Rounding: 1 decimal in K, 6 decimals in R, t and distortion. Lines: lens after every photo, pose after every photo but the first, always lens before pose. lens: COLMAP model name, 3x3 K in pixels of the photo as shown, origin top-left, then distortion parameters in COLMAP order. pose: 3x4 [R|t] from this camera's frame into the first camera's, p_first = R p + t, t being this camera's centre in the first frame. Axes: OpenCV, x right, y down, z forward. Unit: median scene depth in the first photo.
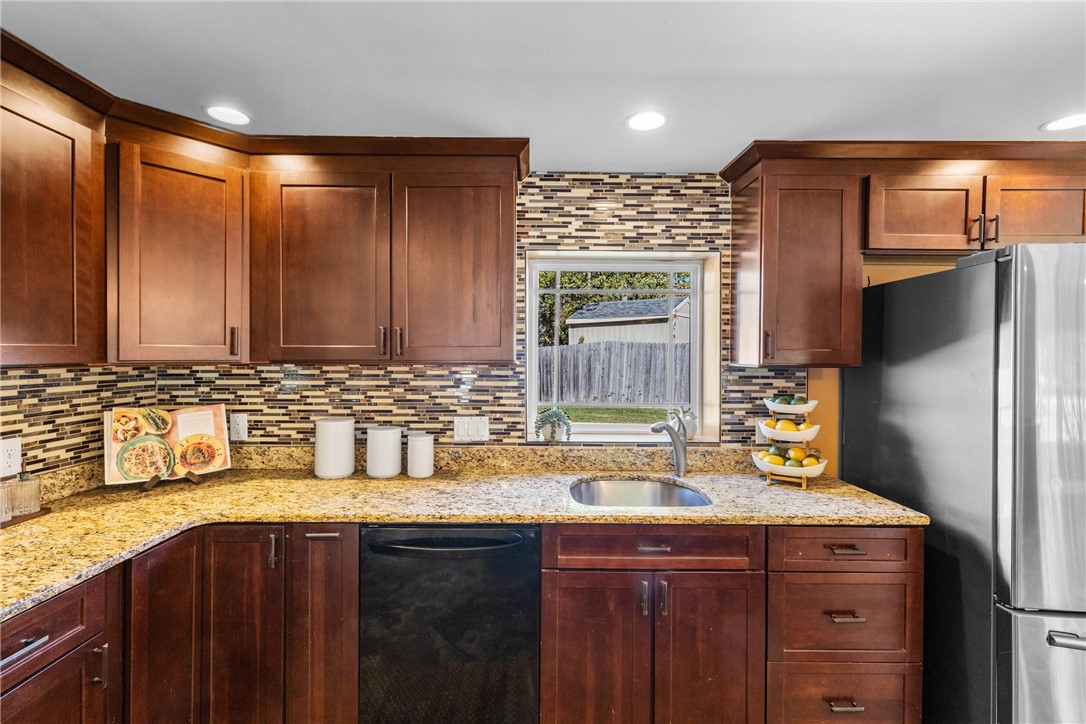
lens RADIAL K [[494.7, 0, 530.0], [0, 494.7, 356.1], [0, 0, 1]] dist [0.007854, -0.001050]
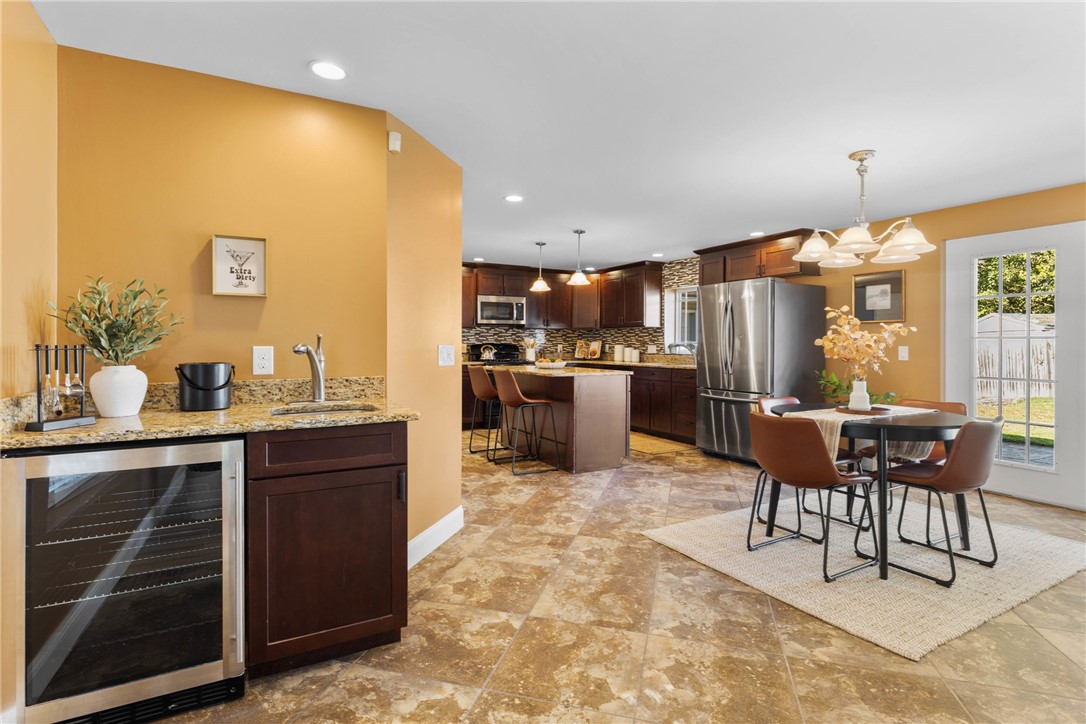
lens RADIAL K [[536.8, 0, 535.9], [0, 536.8, 344.0], [0, 0, 1]] dist [-0.007072, -0.000012]
pose [[0.476788, -0.004369, -0.879007, 2.474395], [-0.008499, 0.999918, -0.009579, 0.154691], [0.878977, 0.012038, 0.476712, -1.218890]]
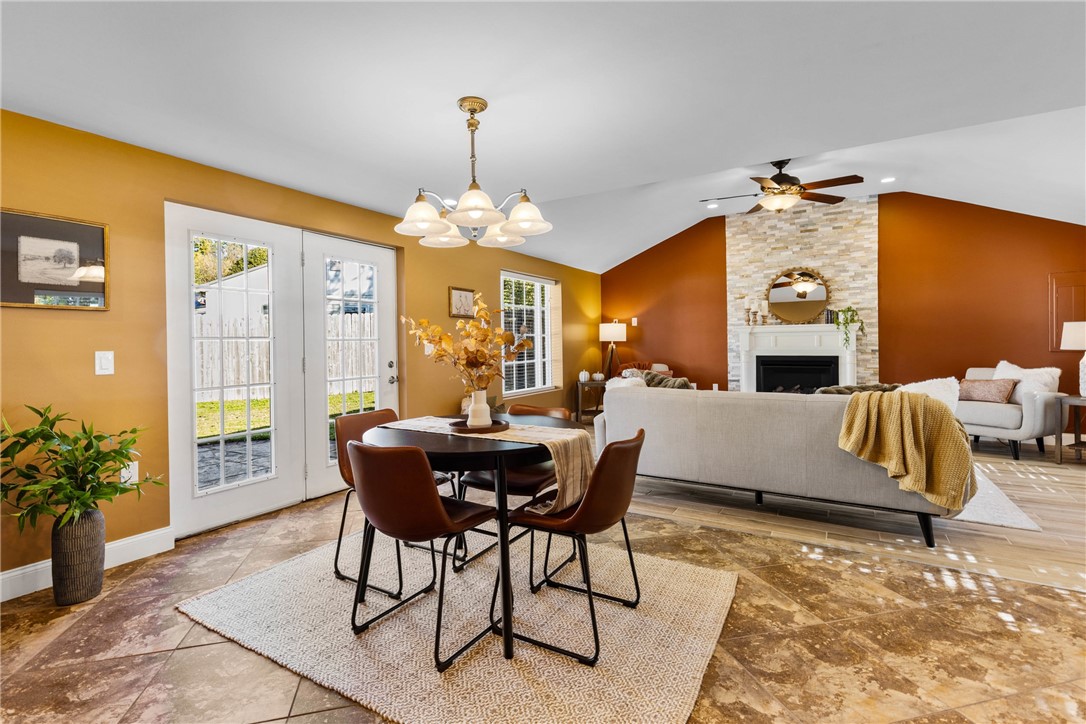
lens RADIAL K [[502.8, 0, 539.7], [0, 502.8, 346.2], [0, 0, 1]] dist [0.004381, -0.000839]
pose [[0.512999, -0.018278, 0.858194, 0.841429], [0.023713, 0.999693, 0.007117, 0.135258], [-0.858061, 0.016700, 0.513275, -0.460702]]
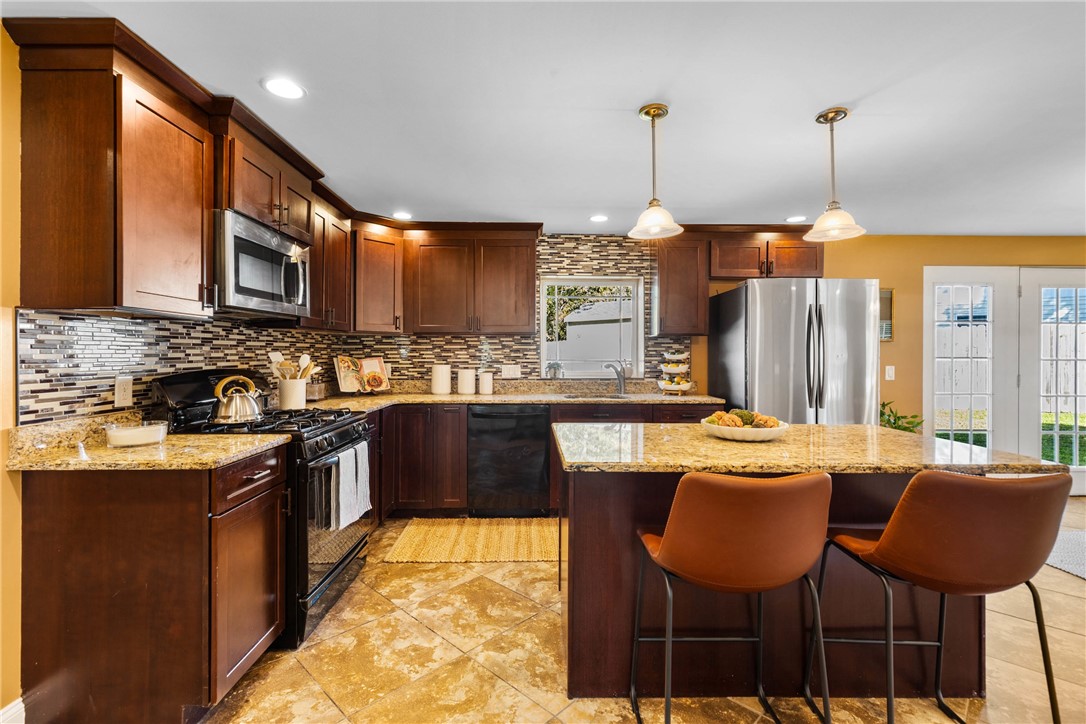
lens RADIAL K [[494.7, 0, 533.7], [0, 494.7, 353.8], [0, 0, 1]] dist [0.007854, -0.001050]
pose [[0.999960, -0.002331, 0.008580, -0.050109], [0.002392, 0.999972, -0.007106, 0.095455], [-0.008564, 0.007127, 0.999938, -0.875620]]
